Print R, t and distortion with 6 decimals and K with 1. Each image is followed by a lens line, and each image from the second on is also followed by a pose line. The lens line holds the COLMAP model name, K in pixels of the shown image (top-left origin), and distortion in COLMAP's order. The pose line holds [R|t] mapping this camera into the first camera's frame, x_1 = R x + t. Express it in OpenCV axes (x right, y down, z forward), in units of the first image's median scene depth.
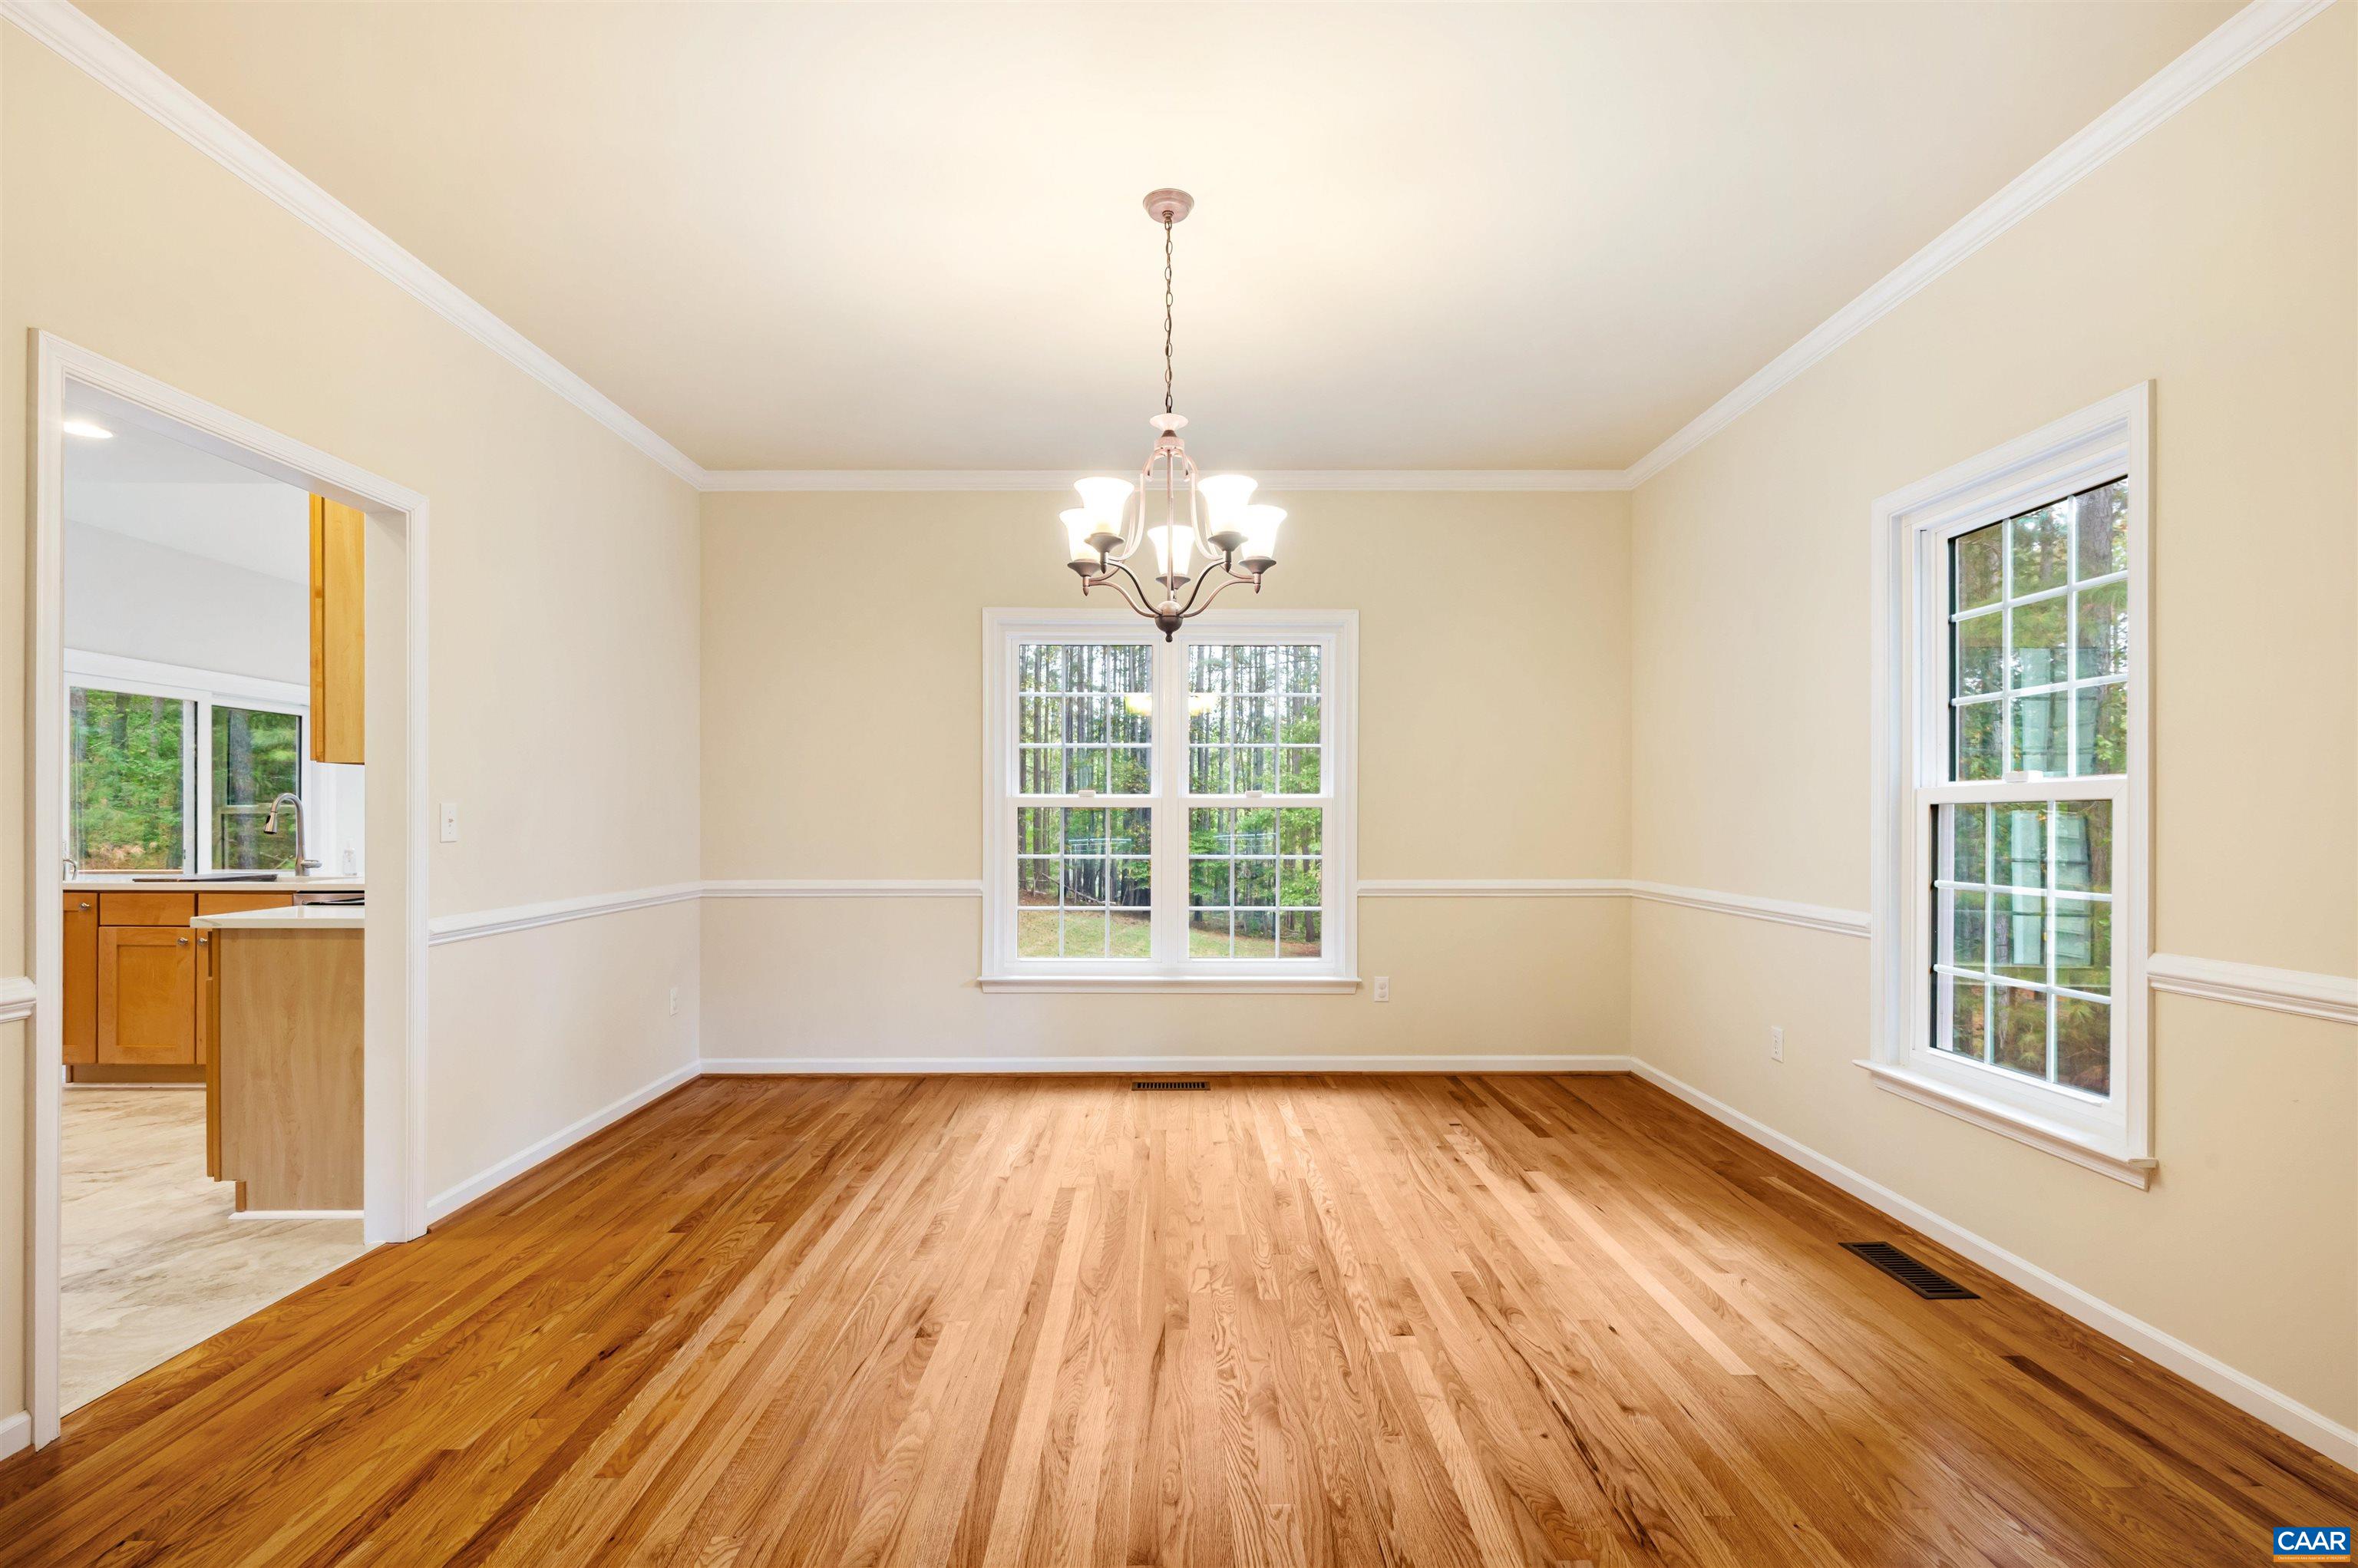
lens RADIAL K [[1036.9, 0, 1179.1], [0, 1036.9, 822.6], [0, 0, 1]] dist [-0.001426, -0.001927]
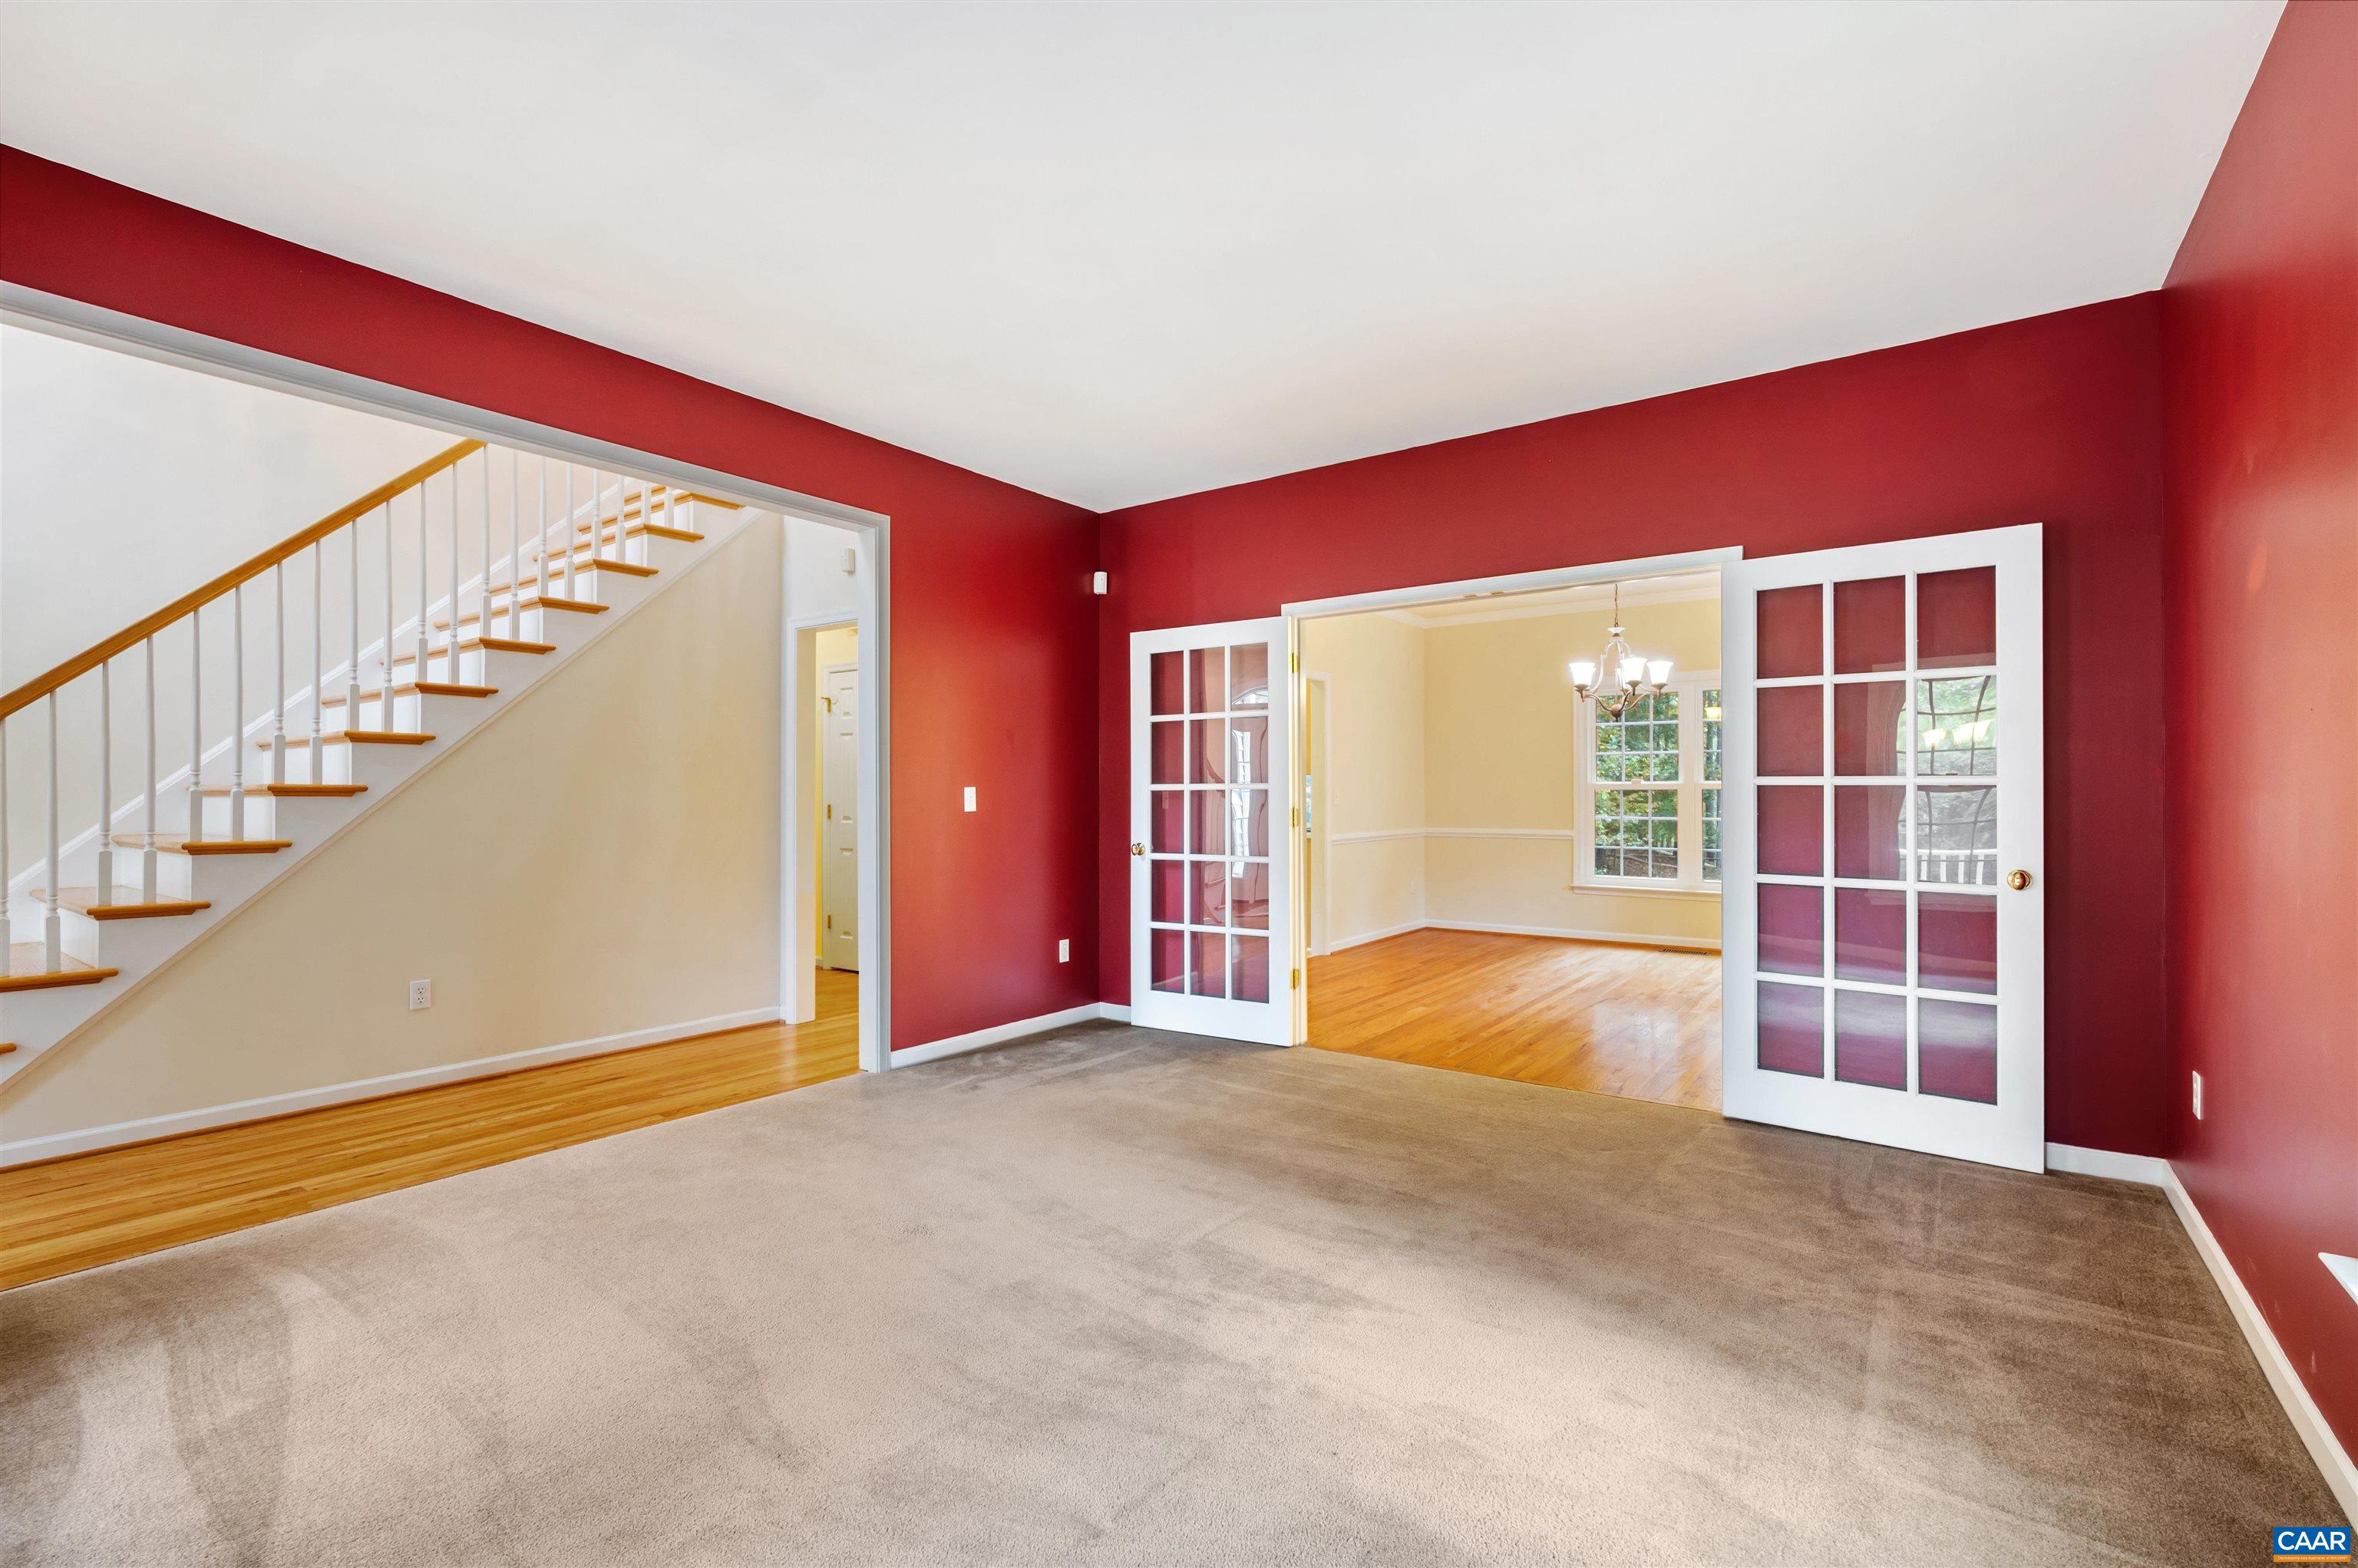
lens RADIAL K [[1036.9, 0, 1175.9], [0, 1036.9, 793.6], [0, 0, 1]] dist [-0.001426, -0.001927]
pose [[0.795186, -0.001679, -0.606363, 0.385585], [-0.000817, 0.999992, -0.003840, 0.000454], [0.606365, 0.003550, 0.795179, -0.925919]]
